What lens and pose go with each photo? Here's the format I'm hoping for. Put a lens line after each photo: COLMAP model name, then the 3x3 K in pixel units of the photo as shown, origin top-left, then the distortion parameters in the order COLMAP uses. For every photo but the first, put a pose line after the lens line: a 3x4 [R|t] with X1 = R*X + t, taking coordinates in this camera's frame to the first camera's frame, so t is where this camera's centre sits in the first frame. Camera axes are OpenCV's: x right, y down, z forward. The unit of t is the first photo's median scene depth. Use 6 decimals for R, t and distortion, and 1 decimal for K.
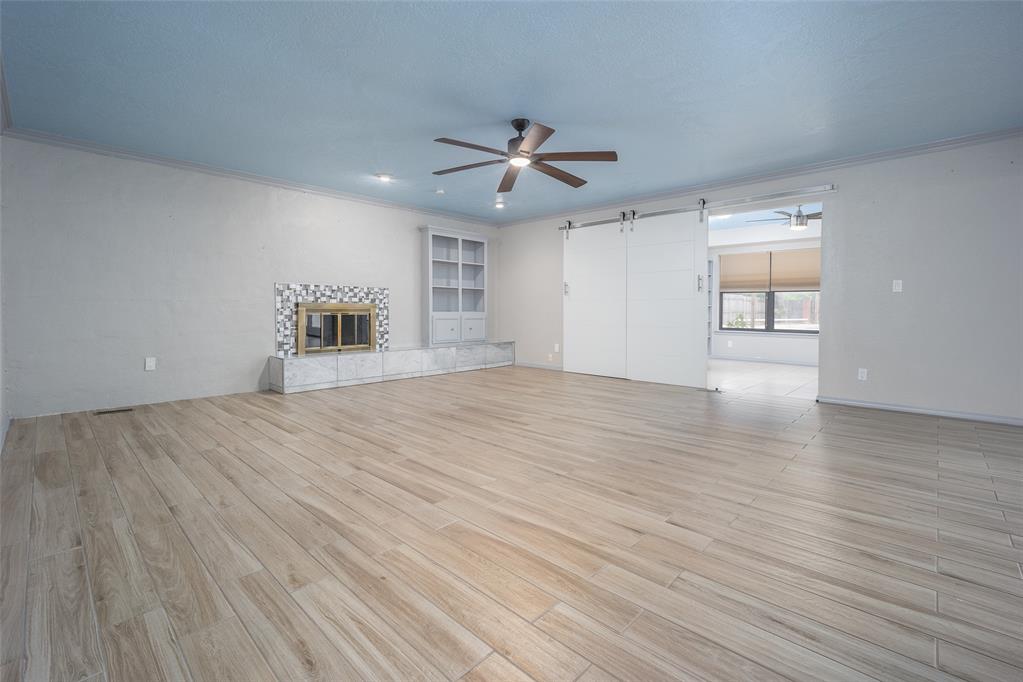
lens RADIAL K [[454.7, 0, 507.9], [0, 454.7, 313.9], [0, 0, 1]] dist [-0.000446, 0.000133]
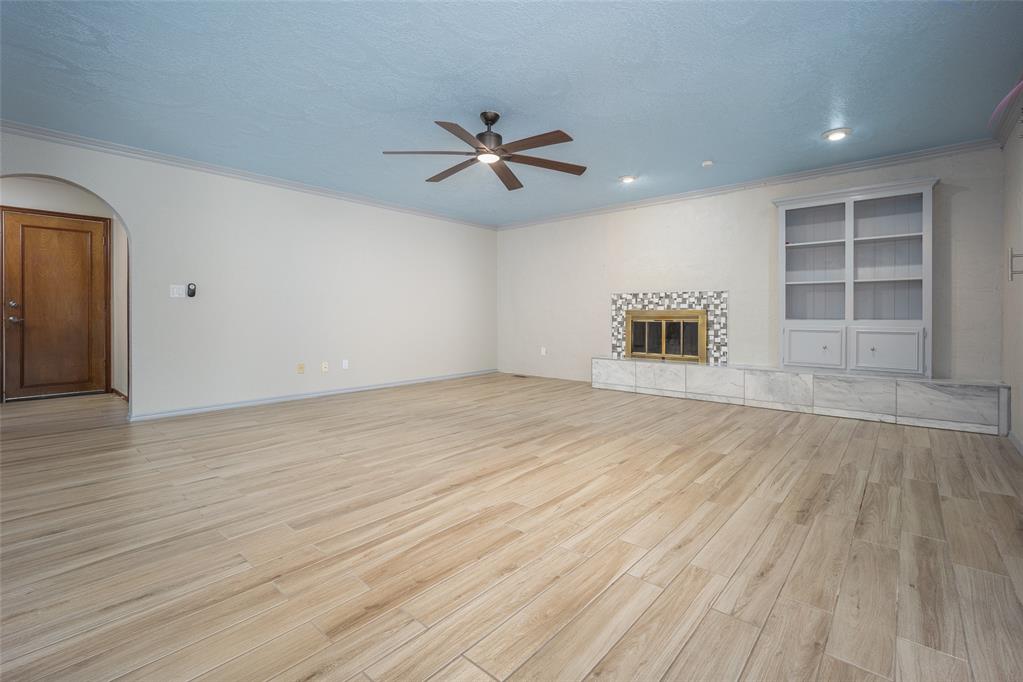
lens RADIAL K [[454.7, 0, 507.9], [0, 454.7, 313.9], [0, 0, 1]] dist [-0.000446, 0.000133]
pose [[0.047140, -0.005981, -0.998870, 0.582438], [-0.010157, 0.999928, -0.006467, -0.005659], [0.998837, 0.010451, 0.047075, 0.606265]]
